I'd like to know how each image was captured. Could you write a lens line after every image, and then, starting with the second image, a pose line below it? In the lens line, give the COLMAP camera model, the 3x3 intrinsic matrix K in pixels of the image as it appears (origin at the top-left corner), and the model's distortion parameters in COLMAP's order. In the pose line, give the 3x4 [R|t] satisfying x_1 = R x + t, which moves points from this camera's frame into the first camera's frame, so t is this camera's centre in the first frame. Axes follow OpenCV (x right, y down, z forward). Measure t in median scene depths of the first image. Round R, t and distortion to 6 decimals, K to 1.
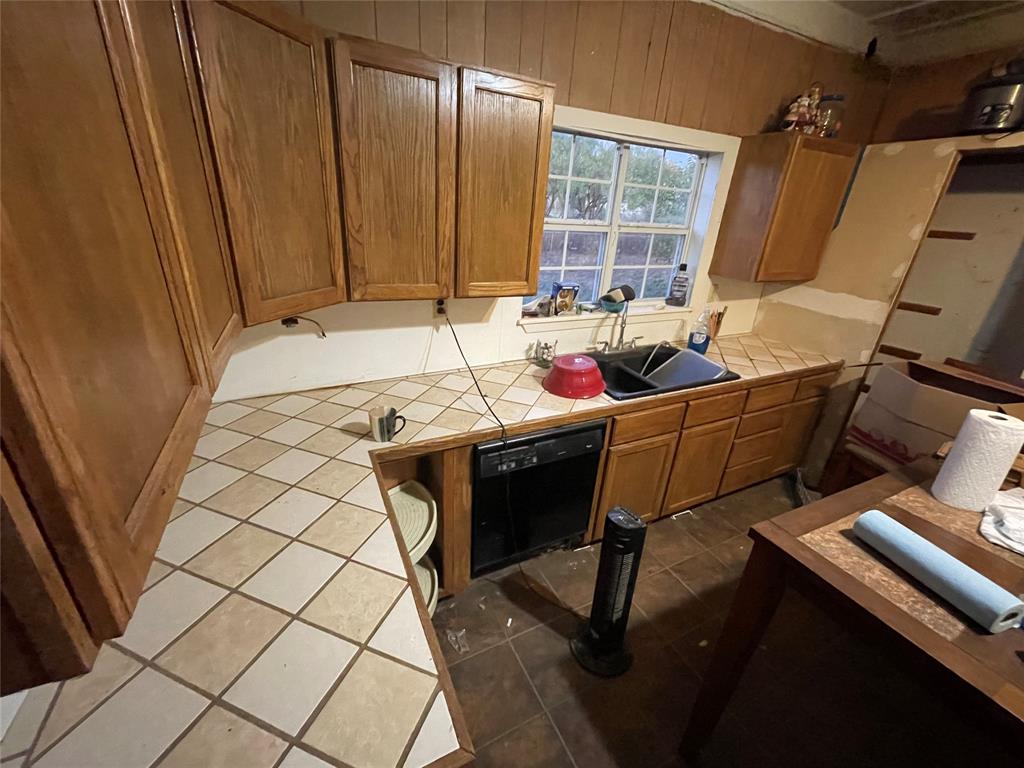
lens RADIAL K [[409.8, 0, 512.4], [0, 409.8, 375.4], [0, 0, 1]] dist [-0.001758, 0.000095]
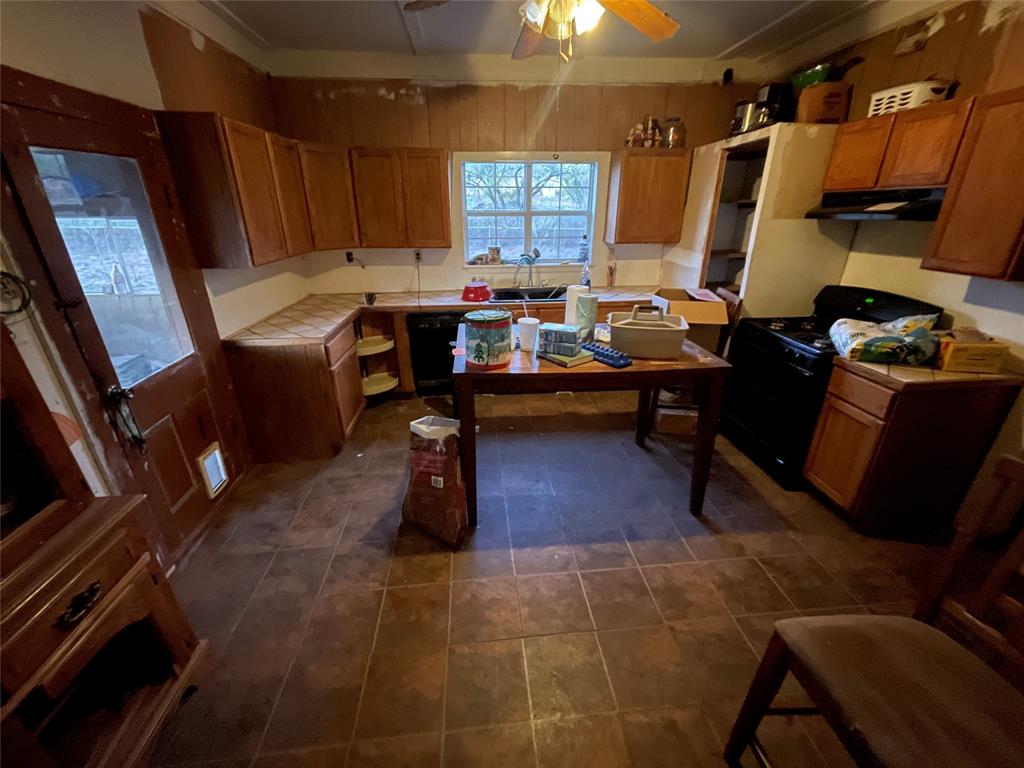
lens RADIAL K [[409.8, 0, 512.4], [0, 409.8, 375.4], [0, 0, 1]] dist [-0.001758, 0.000095]
pose [[0.928111, 0.080395, -0.363520, 1.117540], [-0.087736, 0.996137, -0.003699, 0.412196], [0.361818, 0.035327, 0.931579, -0.756781]]
